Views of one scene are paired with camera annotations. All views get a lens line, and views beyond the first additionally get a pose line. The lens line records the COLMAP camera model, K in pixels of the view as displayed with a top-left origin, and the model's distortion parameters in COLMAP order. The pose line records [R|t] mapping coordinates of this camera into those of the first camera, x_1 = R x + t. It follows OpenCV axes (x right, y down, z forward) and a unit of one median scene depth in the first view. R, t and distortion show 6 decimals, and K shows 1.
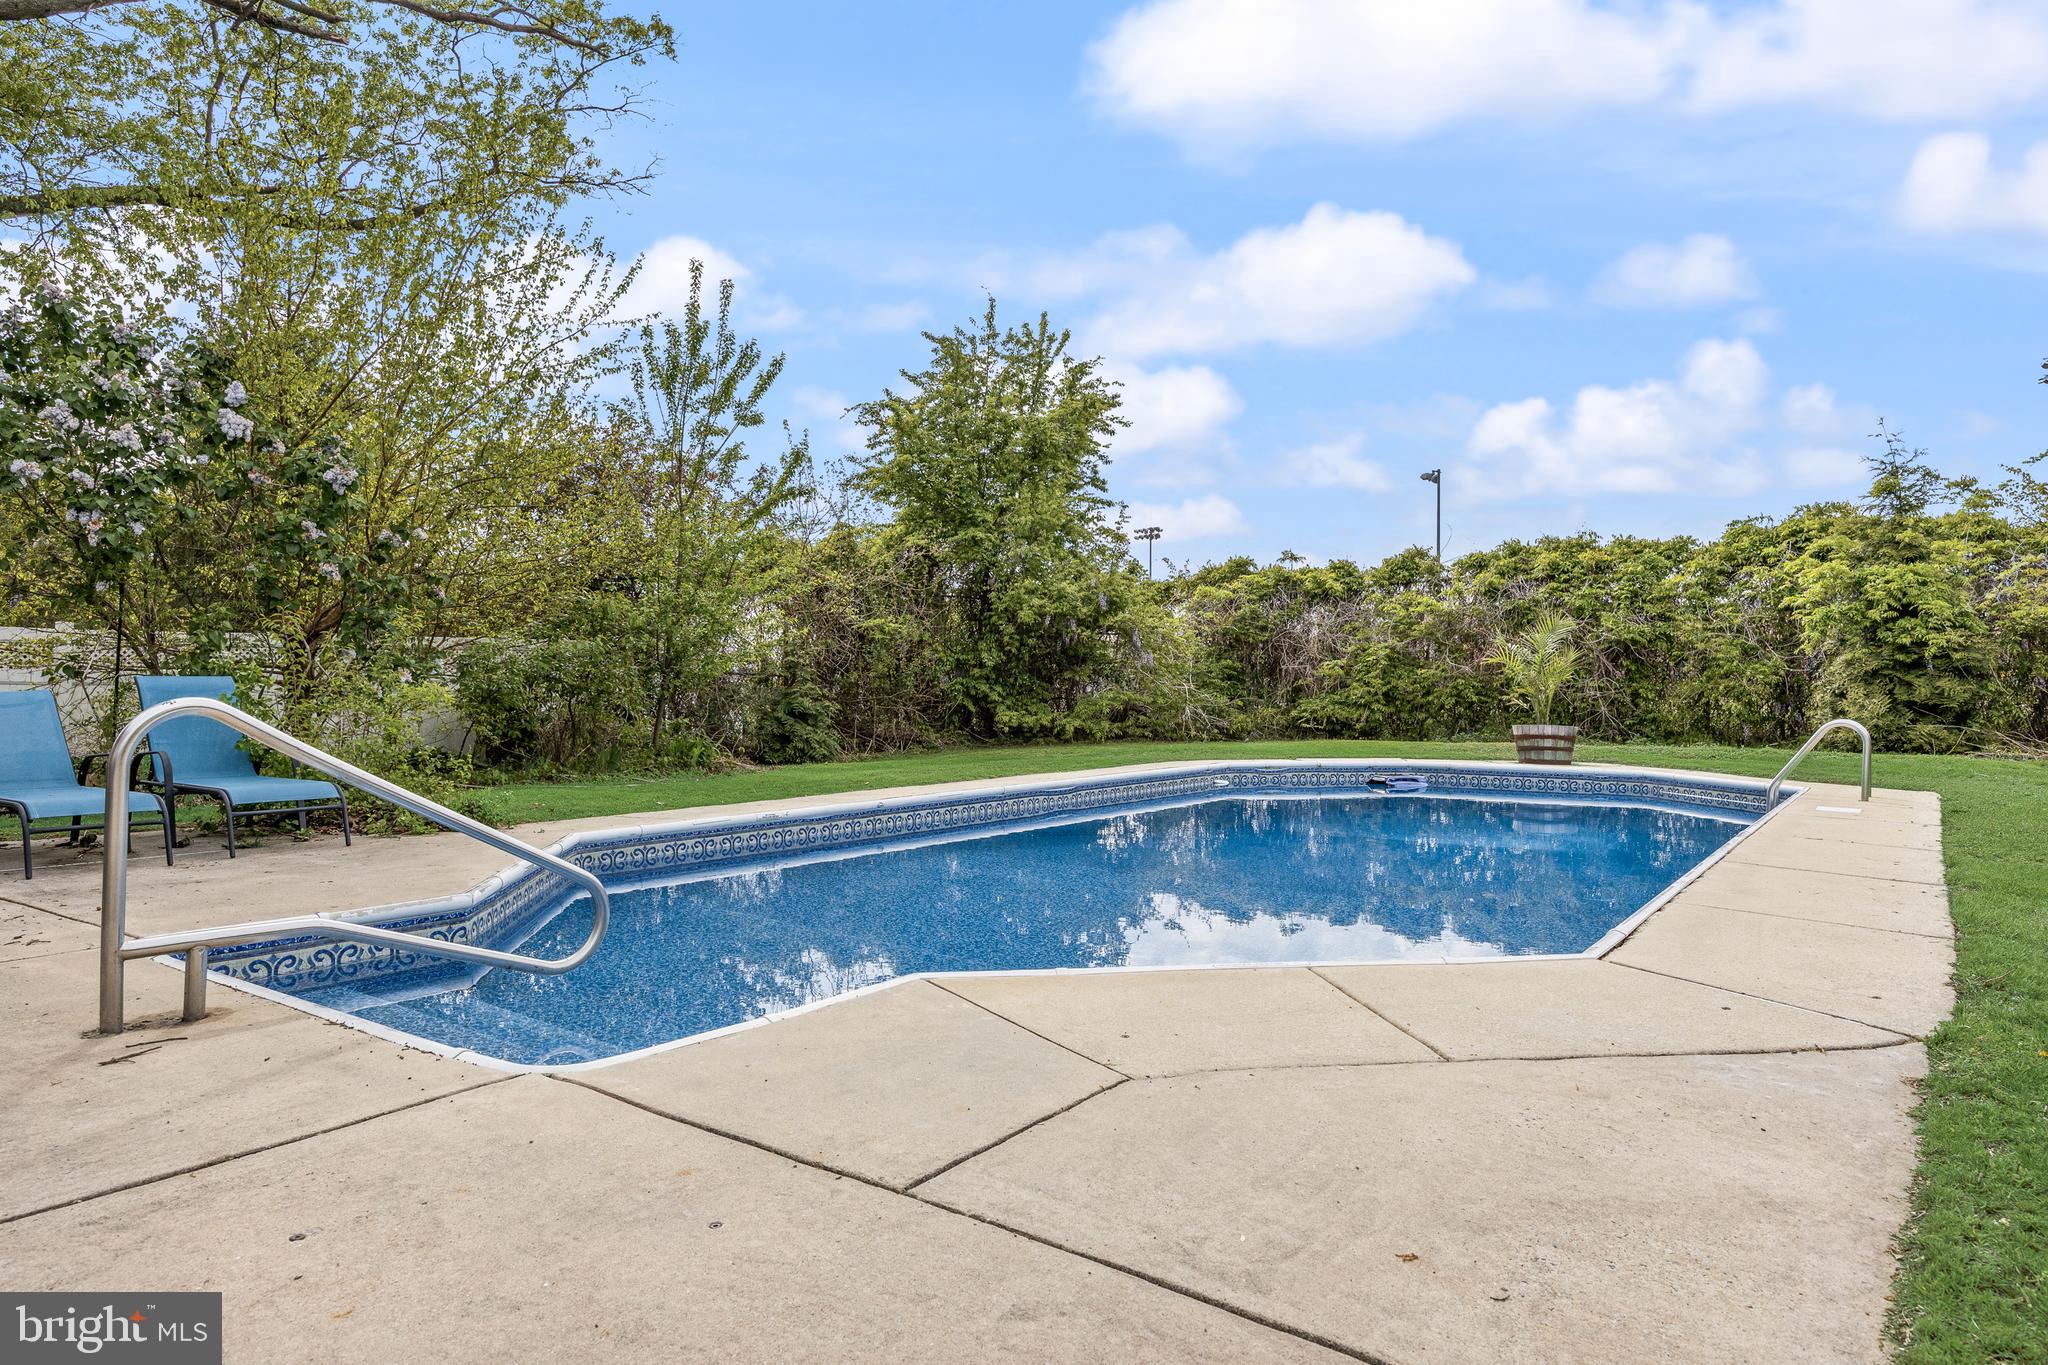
lens RADIAL K [[1287.6, 0, 1019.4], [0, 1287.6, 746.1], [0, 0, 1]] dist [-0.000552, 0.000455]
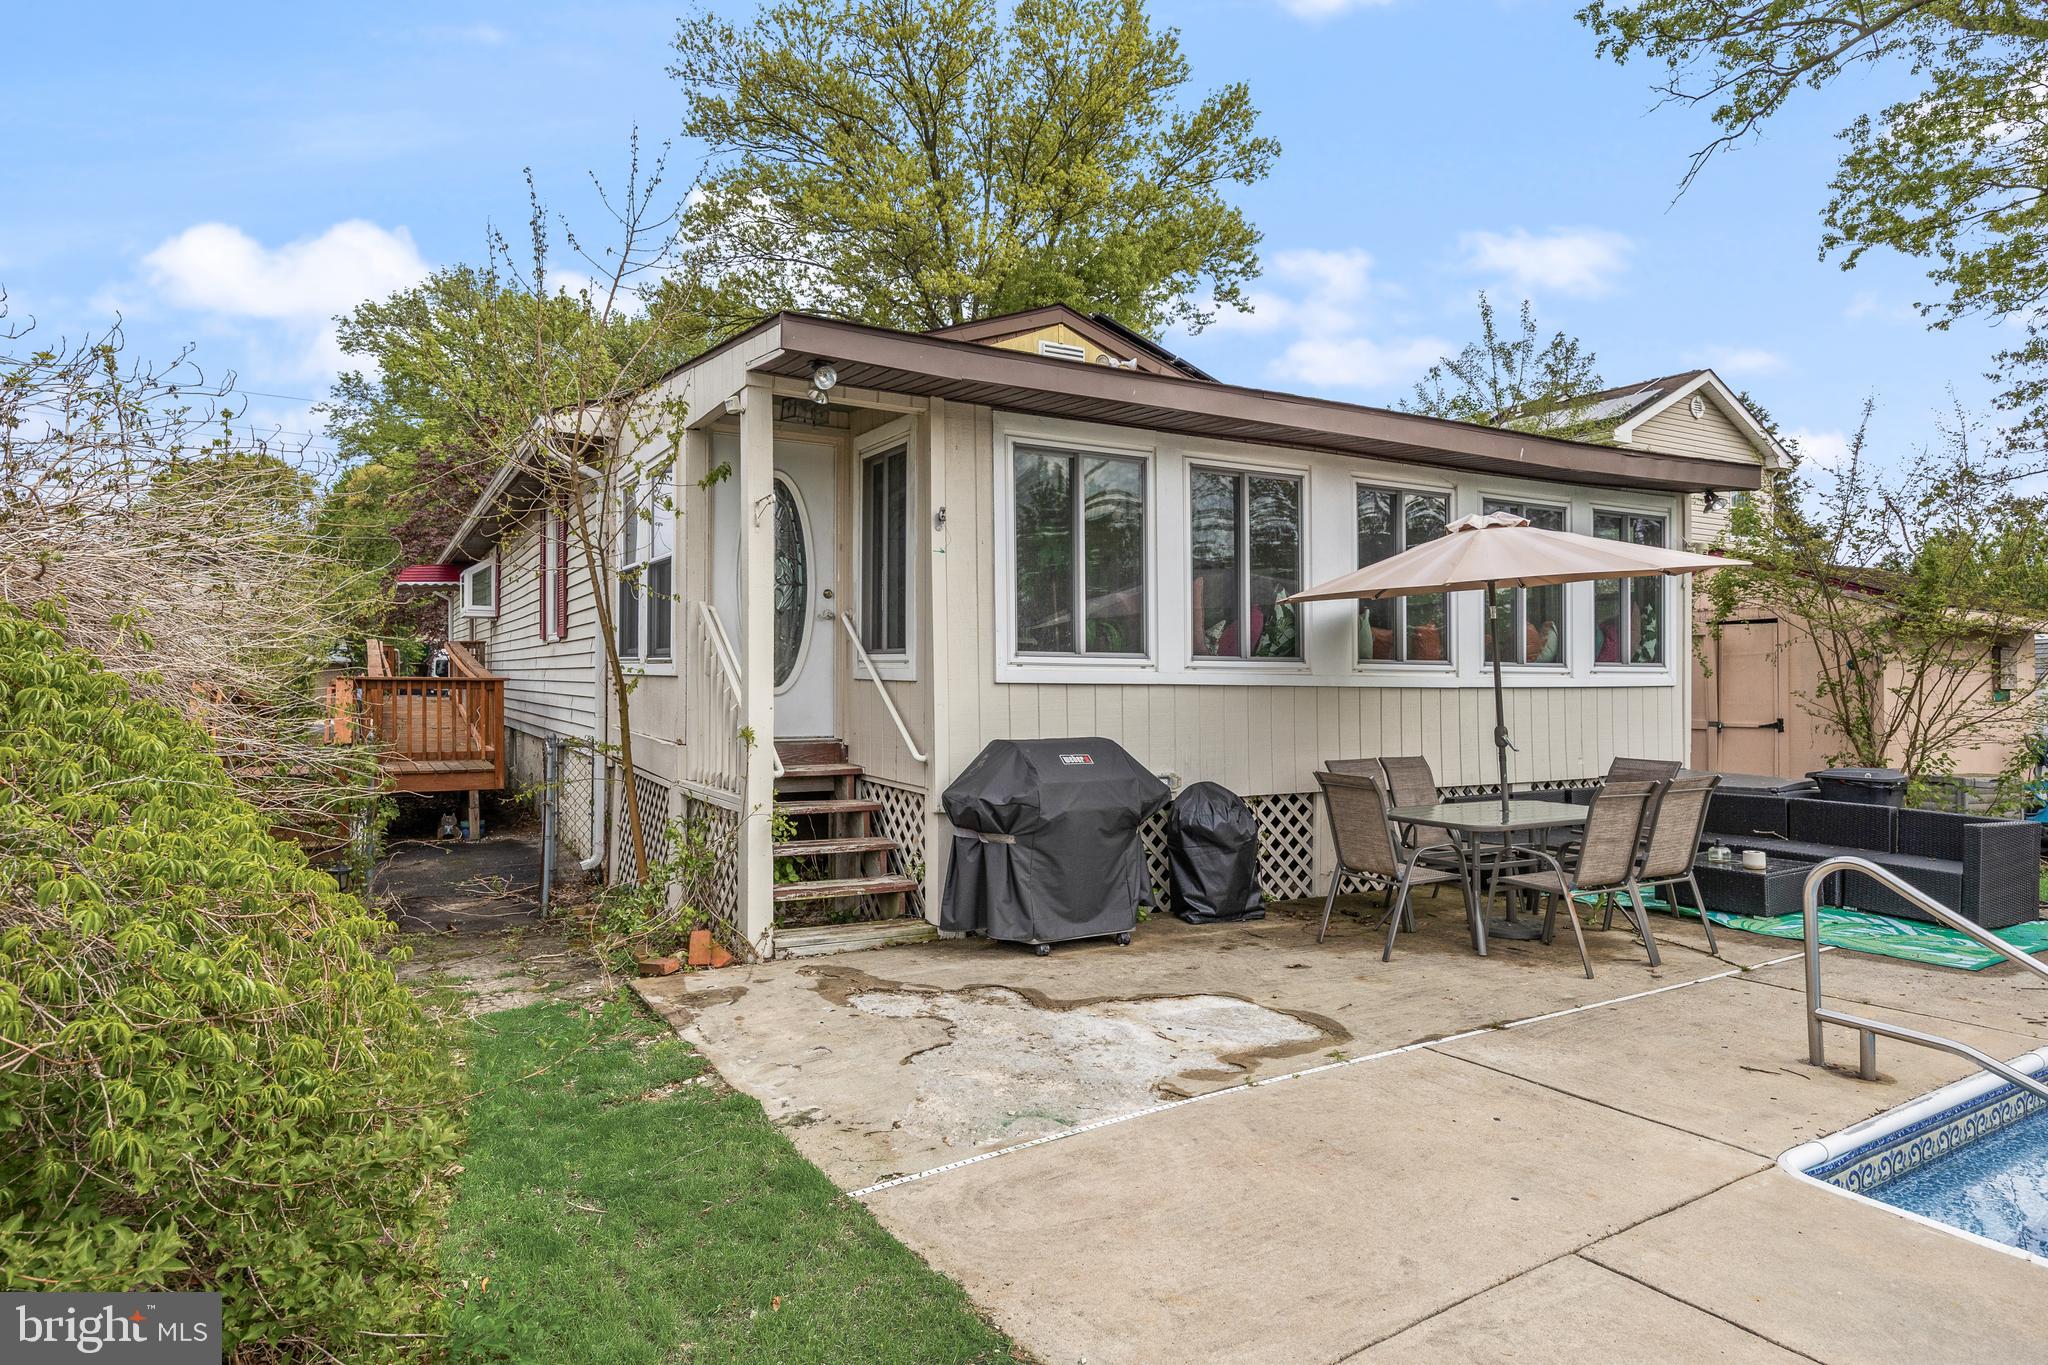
lens RADIAL K [[1182.4, 0, 1024.0], [0, 1182.4, 682.5], [0, 0, 1]] dist [-0.000355, -0.000267]
pose [[-0.396087, -0.001934, -0.918211, 1.261588], [-0.046196, 0.998773, 0.017824, -0.284773], [0.917050, 0.049478, -0.395690, 0.788475]]
